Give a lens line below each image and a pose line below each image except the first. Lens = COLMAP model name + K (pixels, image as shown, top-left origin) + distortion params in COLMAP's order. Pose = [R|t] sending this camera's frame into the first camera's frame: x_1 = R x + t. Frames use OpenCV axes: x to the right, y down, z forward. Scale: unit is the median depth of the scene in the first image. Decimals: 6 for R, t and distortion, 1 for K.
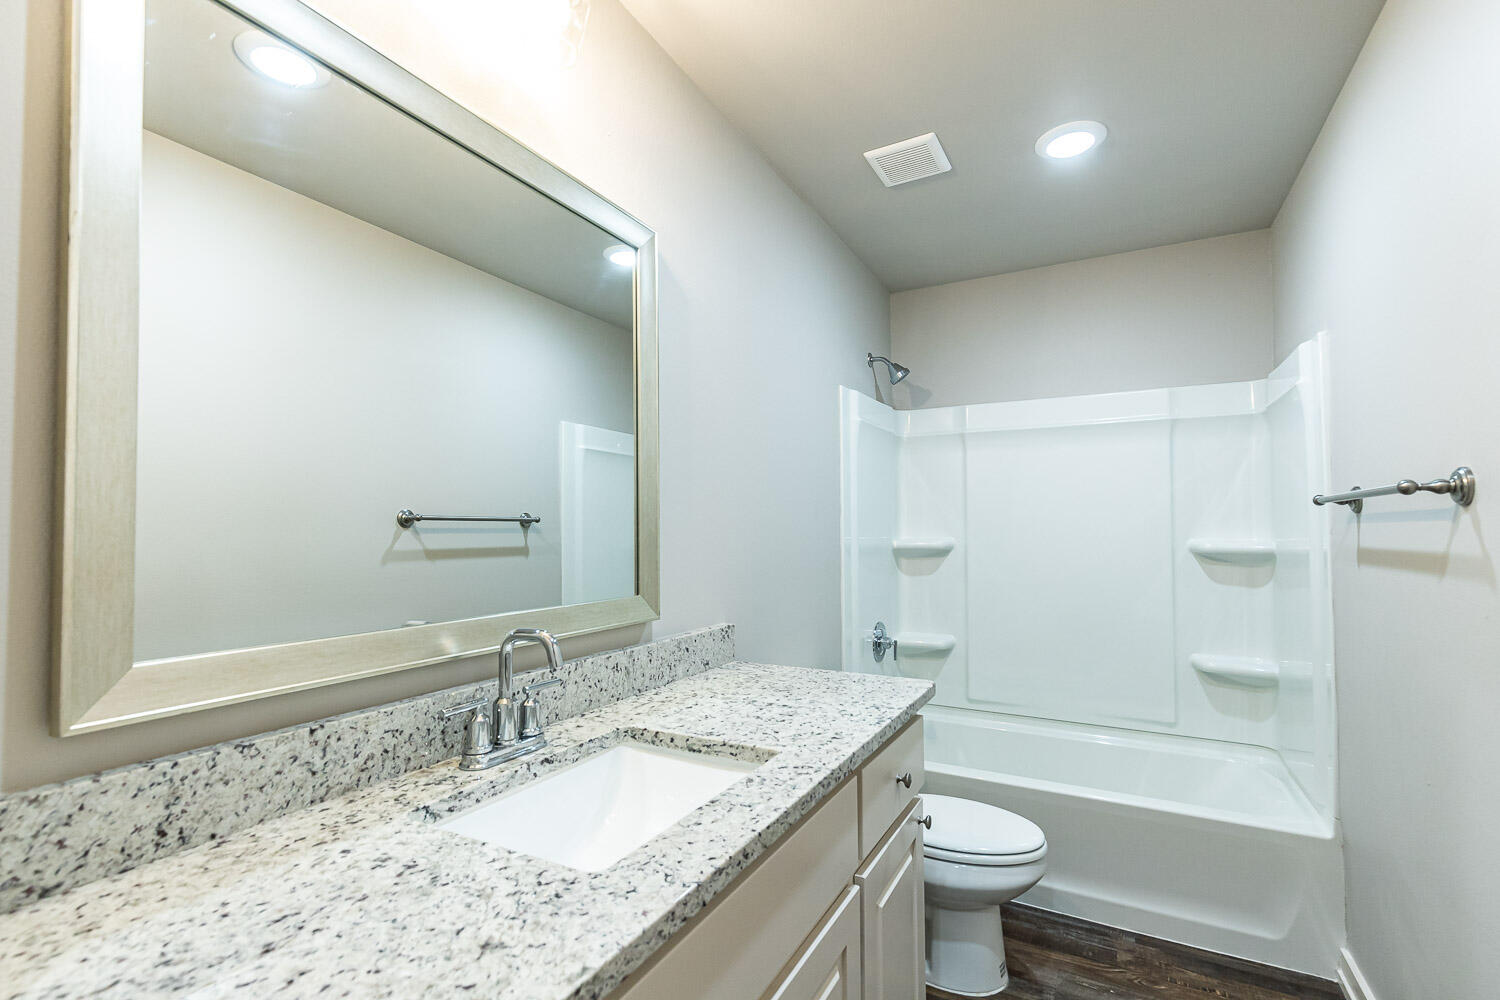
lens RADIAL K [[680.0, 0, 747.1], [0, 680.0, 510.8], [0, 0, 1]] dist [0.008750, -0.000343]
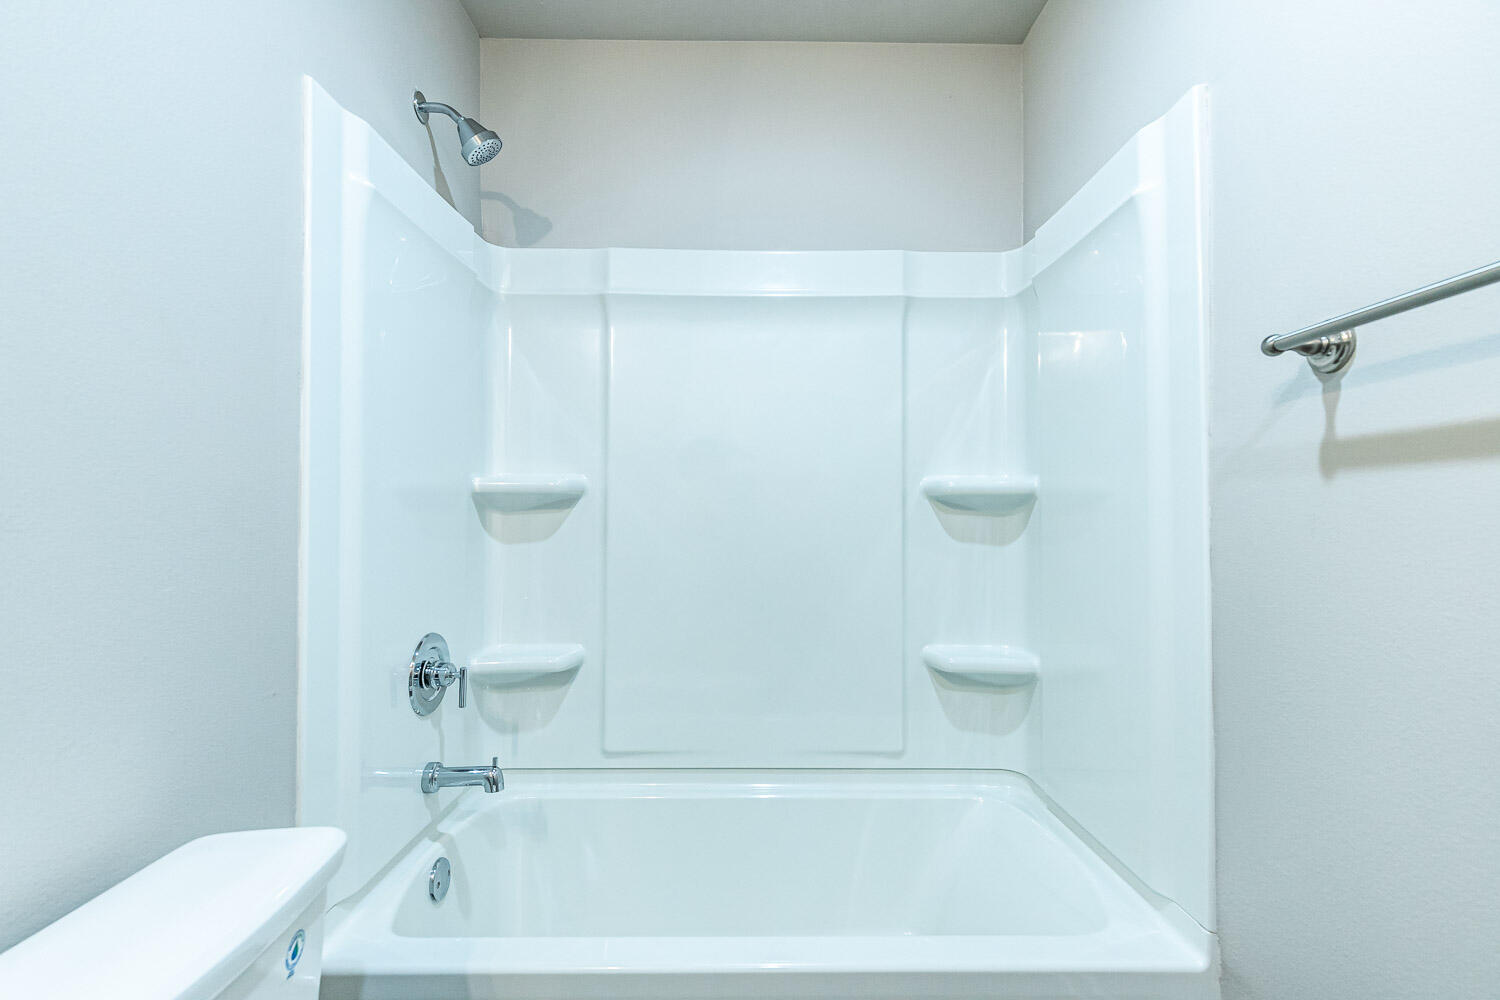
lens RADIAL K [[695.5, 0, 750.0], [0, 695.5, 500.0], [0, 0, 1]] dist [0.024126, -0.000085]
pose [[0.877454, 0.015530, 0.479409, 0.164128], [-0.016297, 0.999864, -0.002560, 0.069102], [-0.479384, -0.005567, 0.877588, 0.474088]]
